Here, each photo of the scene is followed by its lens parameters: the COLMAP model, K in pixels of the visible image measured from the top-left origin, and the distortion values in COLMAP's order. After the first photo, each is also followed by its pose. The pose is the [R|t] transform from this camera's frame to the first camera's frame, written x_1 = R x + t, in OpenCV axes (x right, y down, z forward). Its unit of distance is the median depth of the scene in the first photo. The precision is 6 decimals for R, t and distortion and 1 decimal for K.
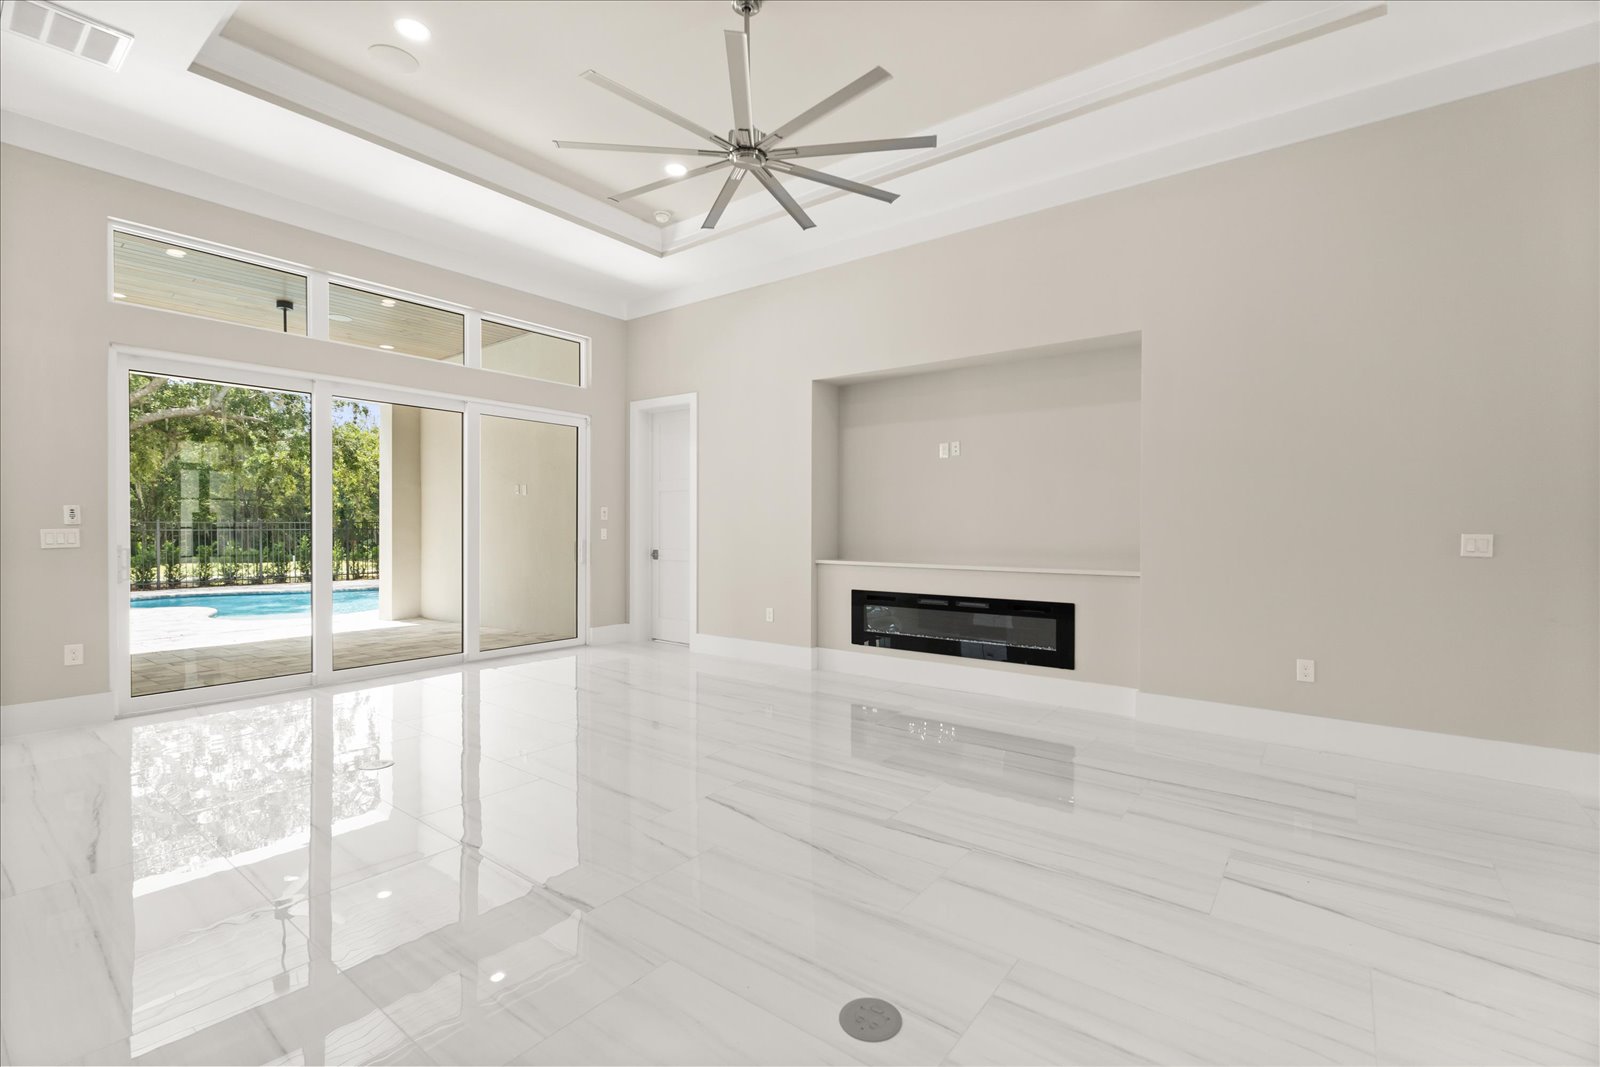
lens RADIAL K [[710.7, 0, 799.8], [0, 710.7, 533.1], [0, 0, 1]] dist [0.001384, -0.000347]
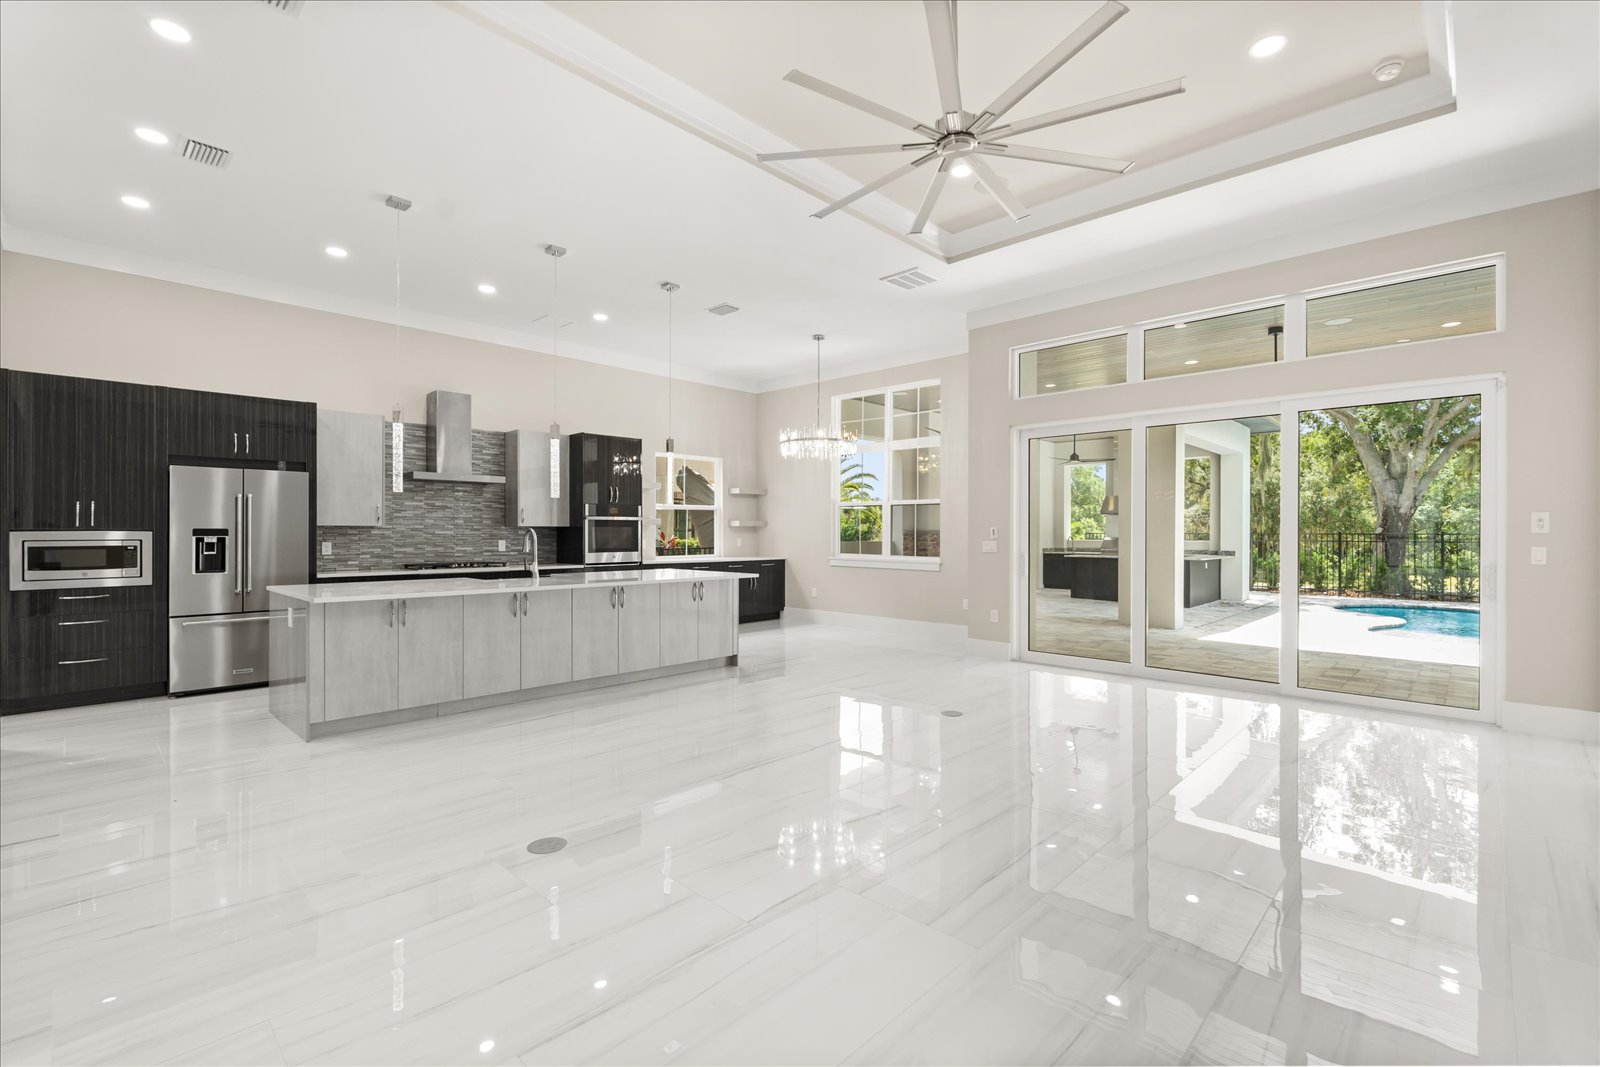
lens RADIAL K [[710.7, 0, 800.8], [0, 710.7, 533.2], [0, 0, 1]] dist [0.001384, -0.000347]
pose [[-0.114029, -0.001970, -0.993475, 0.412112], [-0.011180, 0.999937, -0.000700, -0.011036], [0.993414, 0.011027, -0.114044, 0.432801]]
